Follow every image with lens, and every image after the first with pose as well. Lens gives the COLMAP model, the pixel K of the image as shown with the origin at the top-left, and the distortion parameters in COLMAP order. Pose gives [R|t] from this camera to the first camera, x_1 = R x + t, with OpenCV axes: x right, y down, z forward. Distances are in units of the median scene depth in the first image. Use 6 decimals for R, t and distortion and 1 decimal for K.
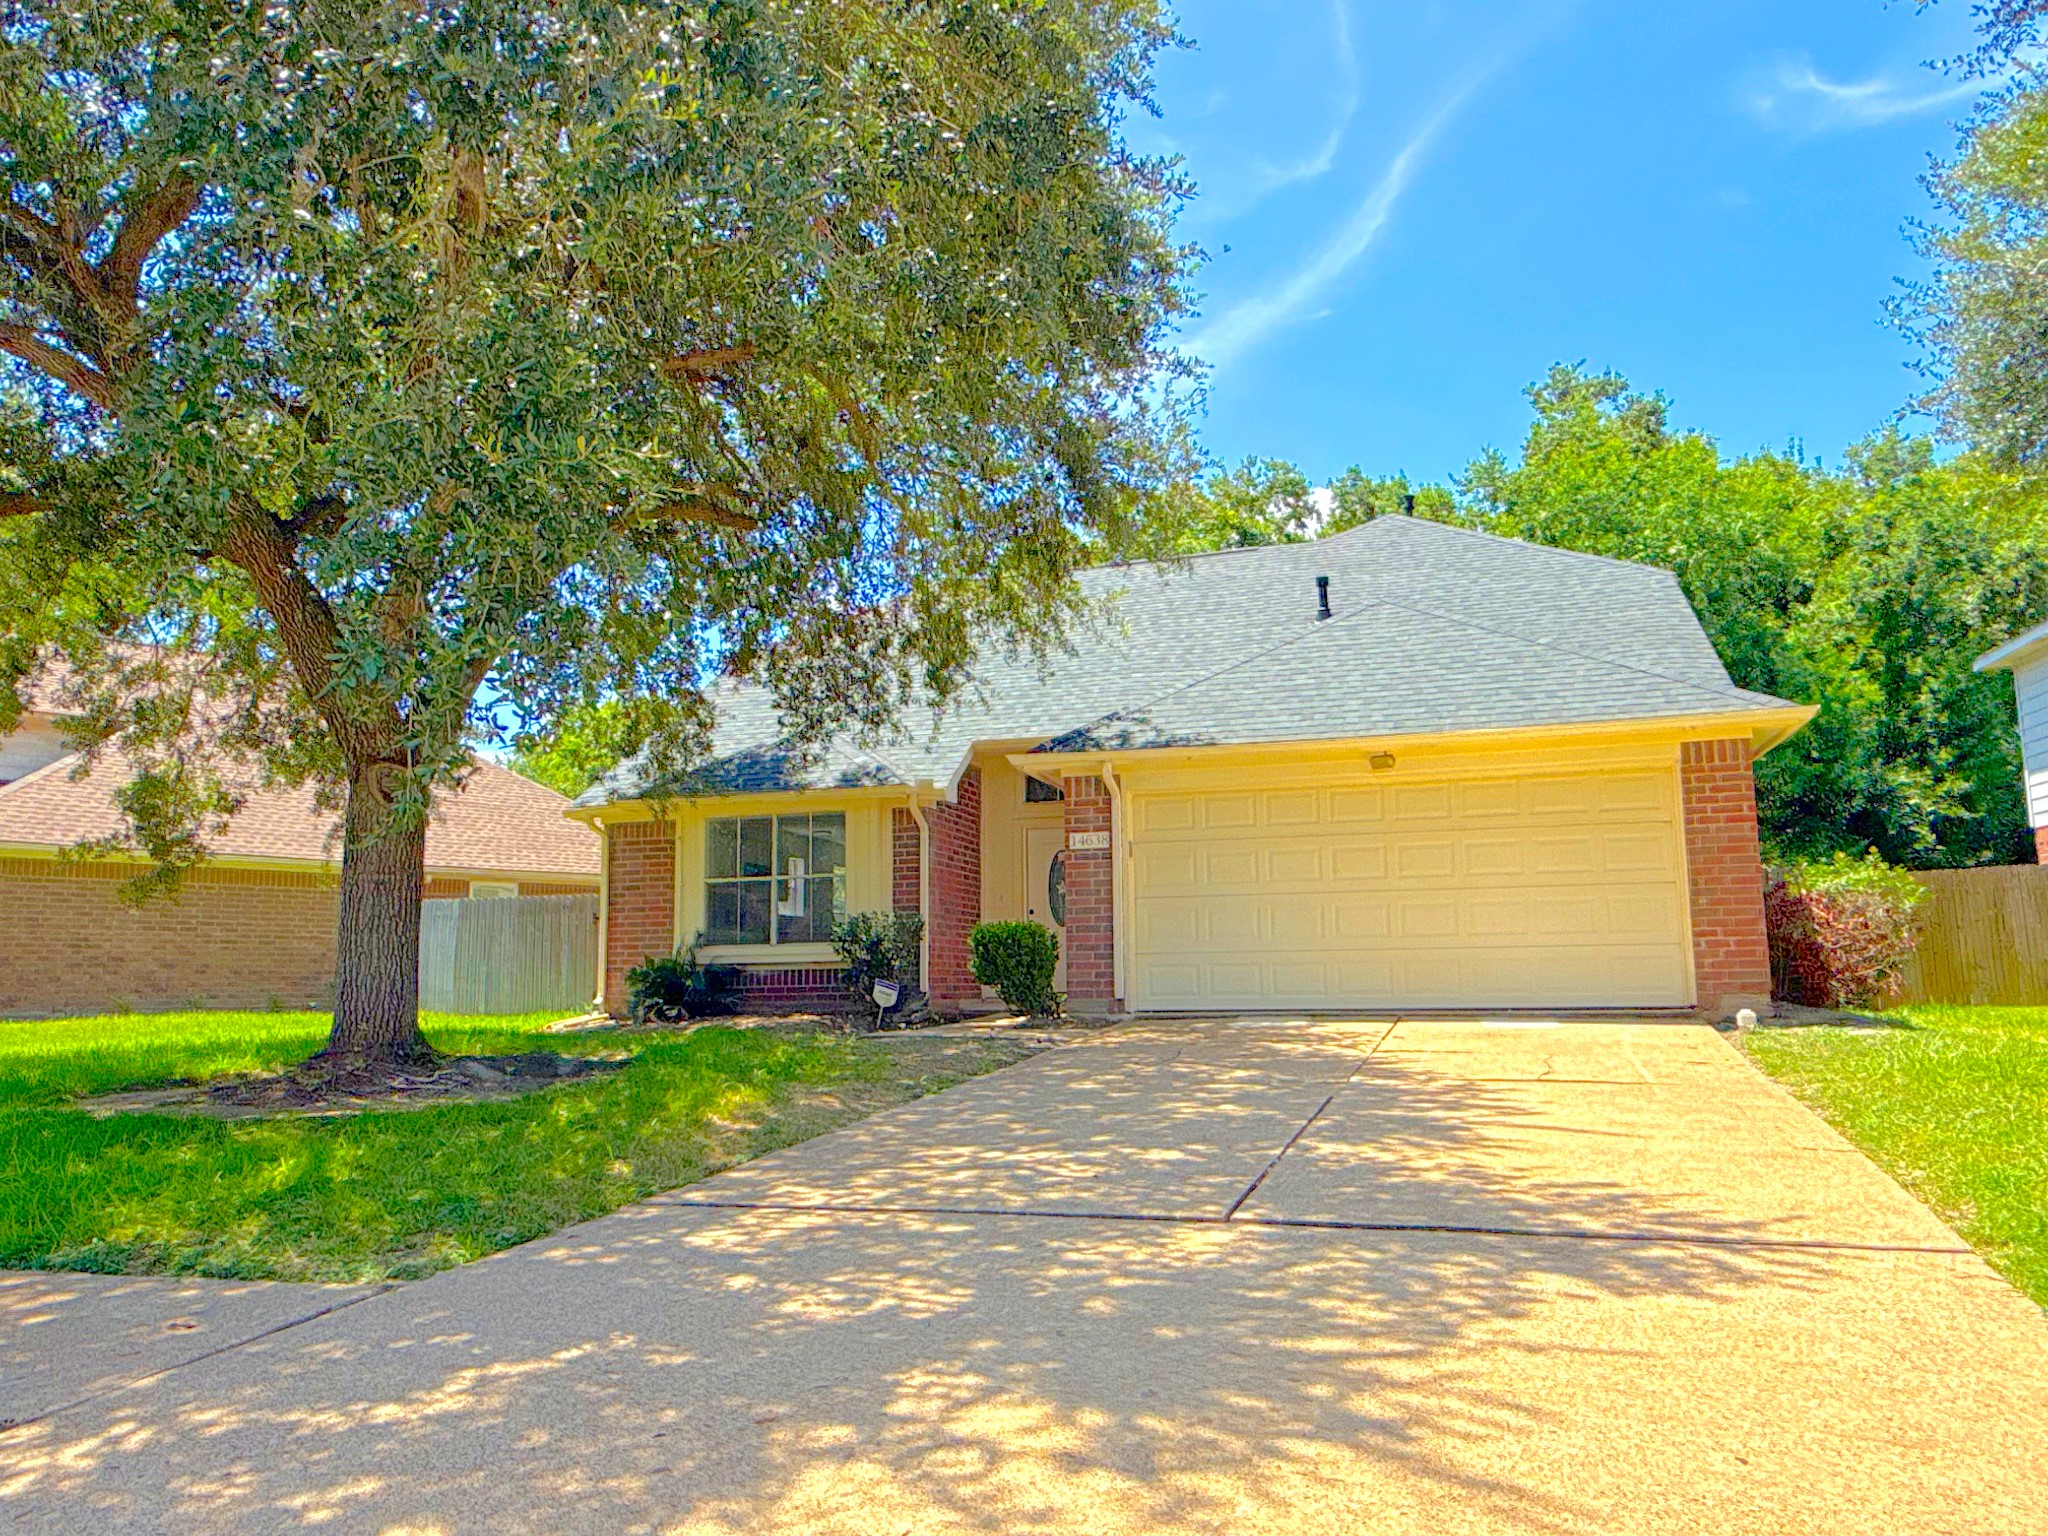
lens RADIAL K [[1464.8, 0, 1024.0], [0, 1464.8, 768.0], [0, 0, 1]] dist [0.006385, 0.000954]
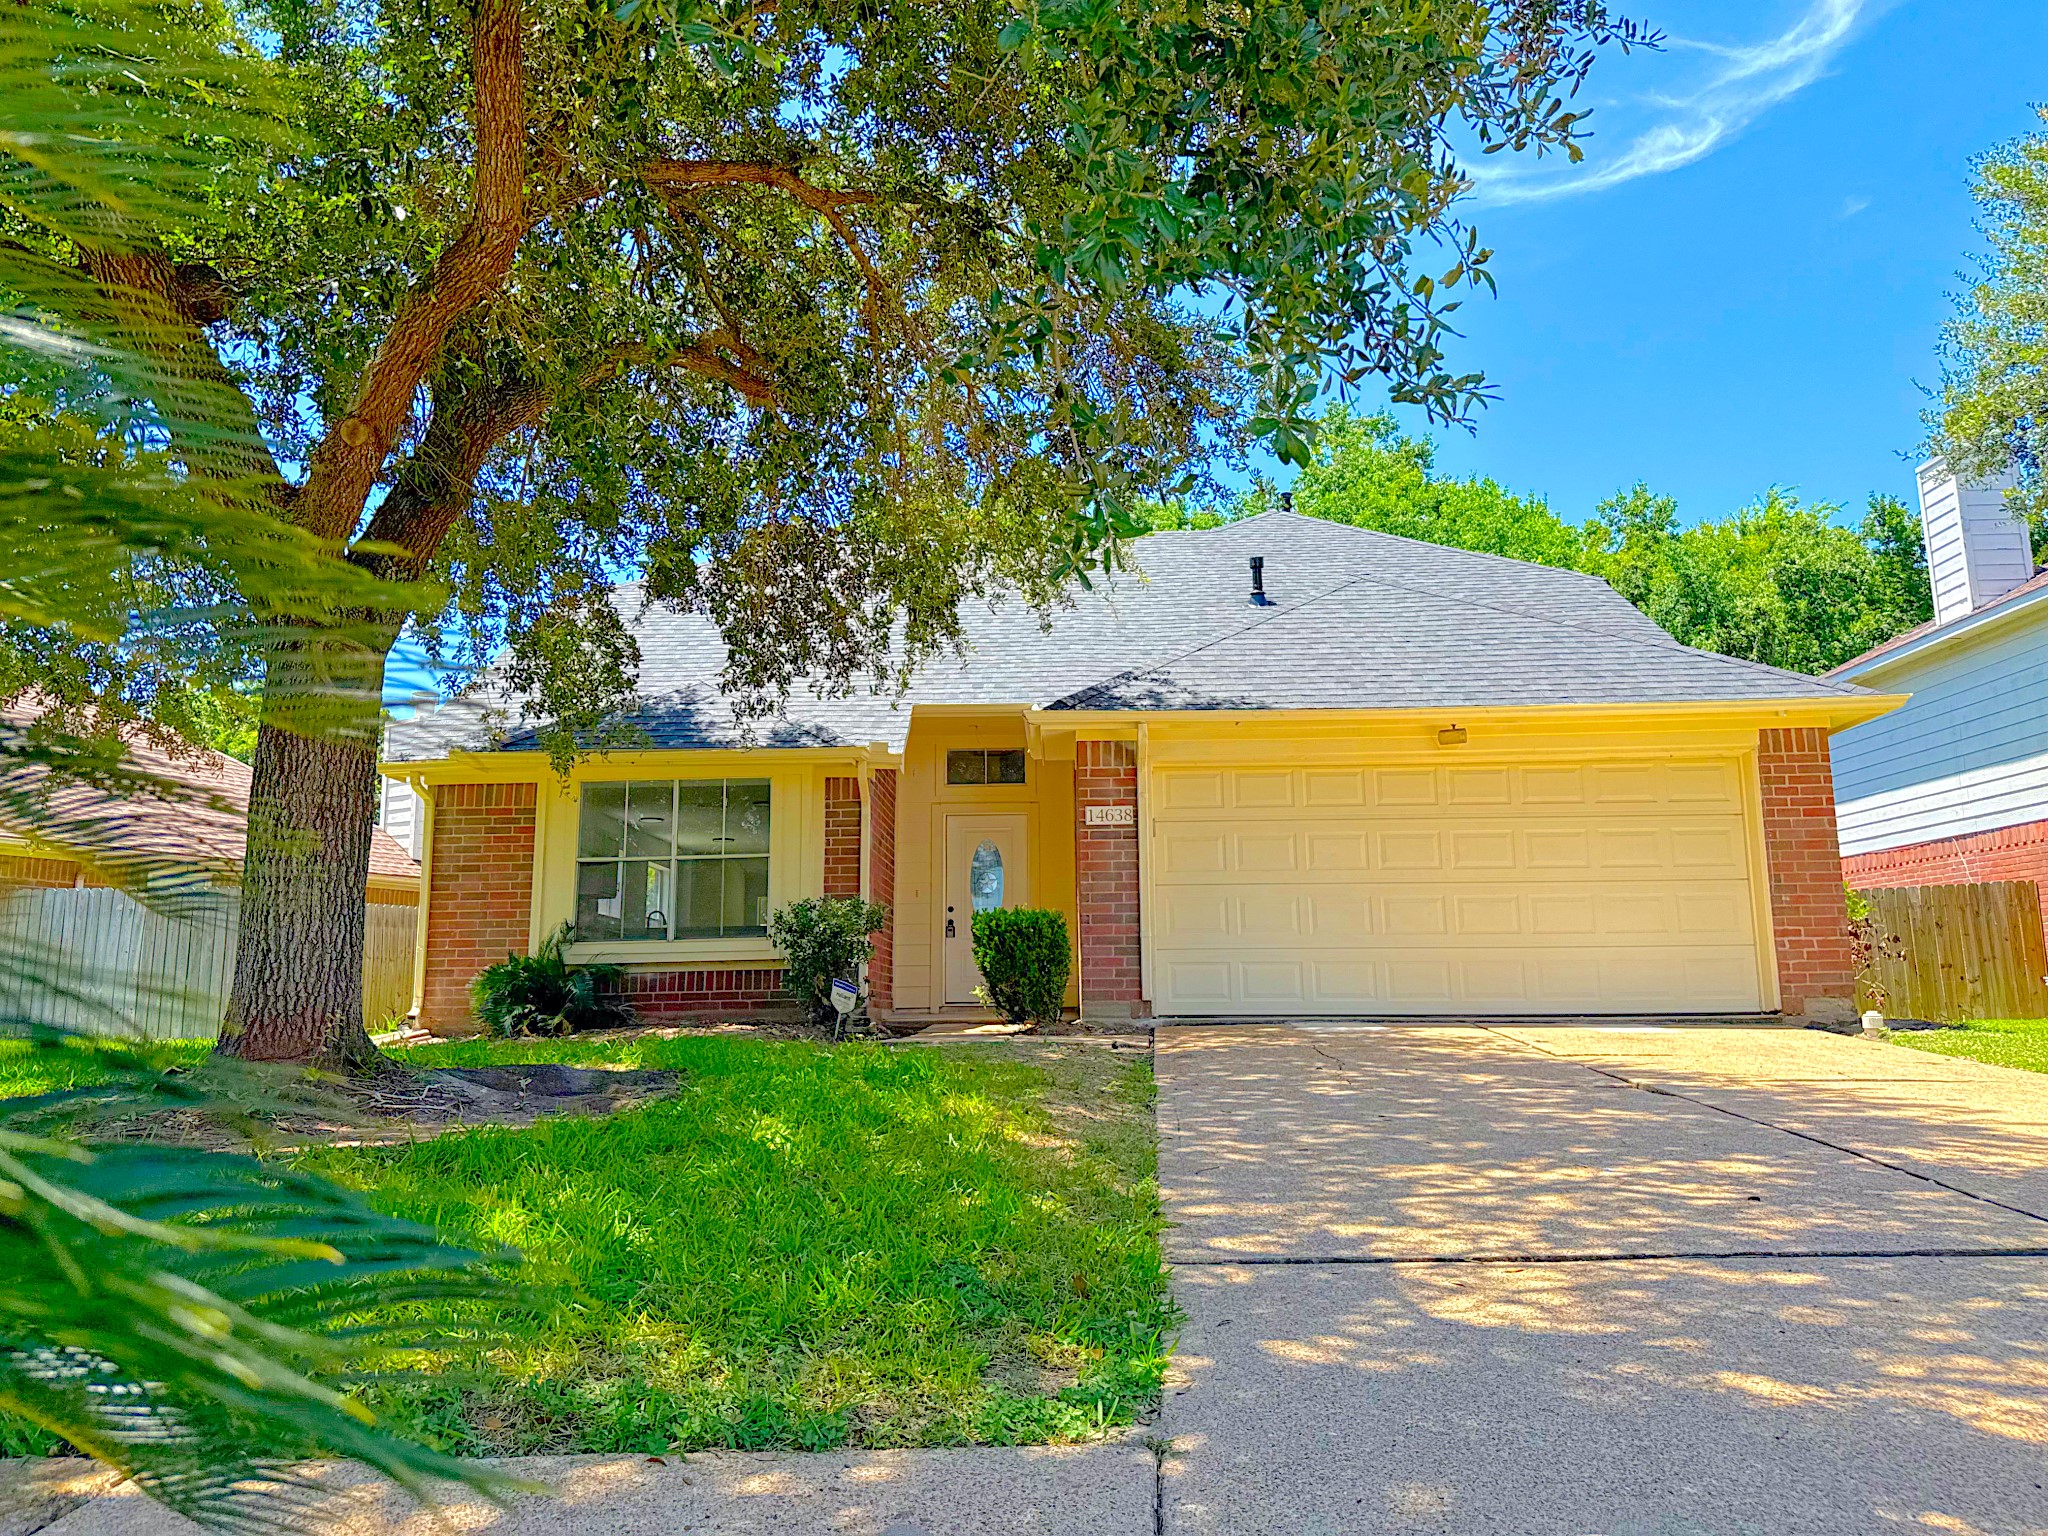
lens RADIAL K [[1444.2, 0, 1024.0], [0, 1444.2, 768.0], [0, 0, 1]] dist [0.173953, -0.369189]
pose [[0.963839, 0.046850, 0.262334, -0.217266], [-0.039312, 0.998651, -0.033913, 0.050072], [-0.263569, 0.022373, 0.964381, 0.187820]]
